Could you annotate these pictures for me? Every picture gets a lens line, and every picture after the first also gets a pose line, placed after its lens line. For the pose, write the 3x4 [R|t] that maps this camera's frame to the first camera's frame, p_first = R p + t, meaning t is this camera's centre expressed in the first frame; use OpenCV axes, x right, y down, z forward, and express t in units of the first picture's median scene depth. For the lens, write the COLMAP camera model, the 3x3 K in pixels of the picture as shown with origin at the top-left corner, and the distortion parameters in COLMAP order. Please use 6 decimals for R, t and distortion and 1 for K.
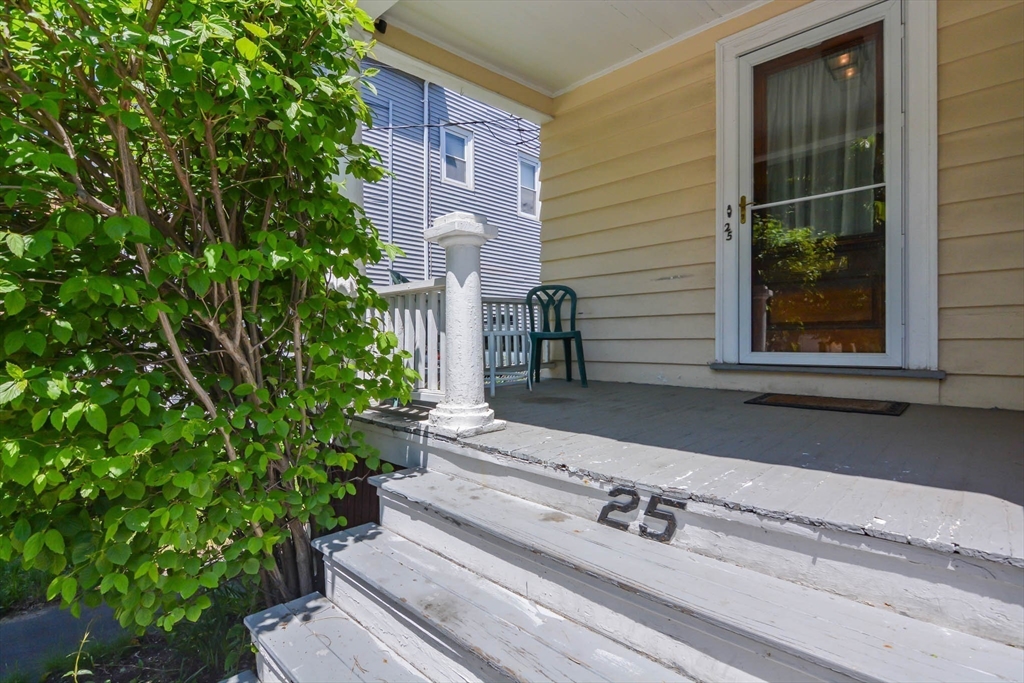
lens RADIAL K [[492.9, 0, 512.6], [0, 492.9, 343.6], [0, 0, 1]] dist [0.011783, -0.010834]
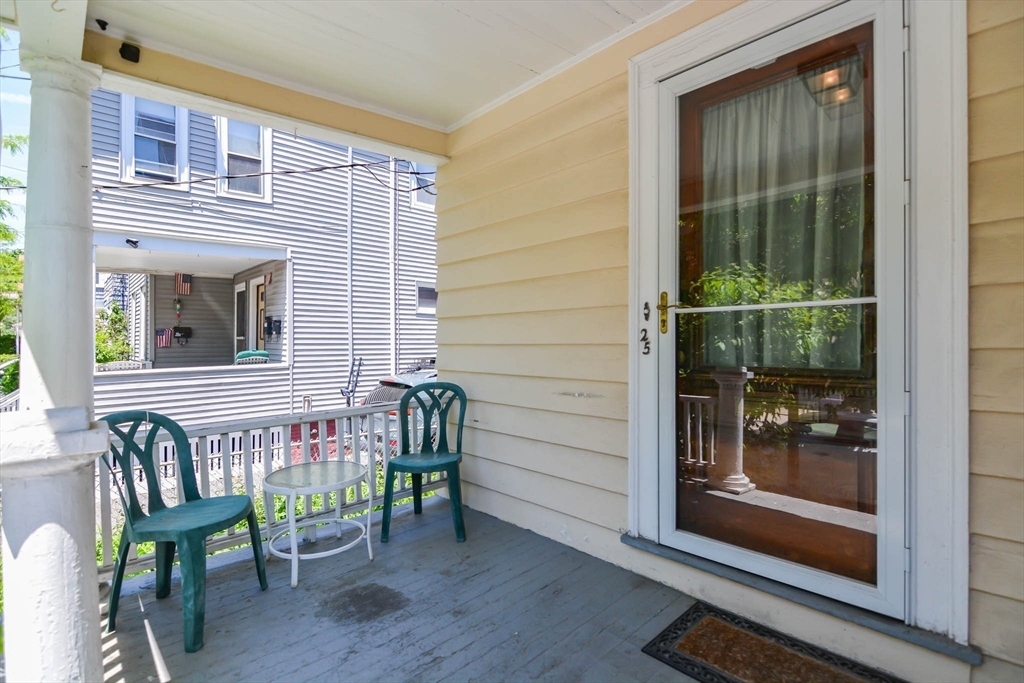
lens RADIAL K [[484.4, 0, 517.3], [0, 484.4, 343.1], [0, 0, 1]] dist [-0.002472, -0.001496]
pose [[0.999110, 0.000282, -0.042171, 0.285257], [-0.000424, 0.999994, -0.003342, -0.218292], [0.042170, 0.003357, 0.999105, 0.330405]]
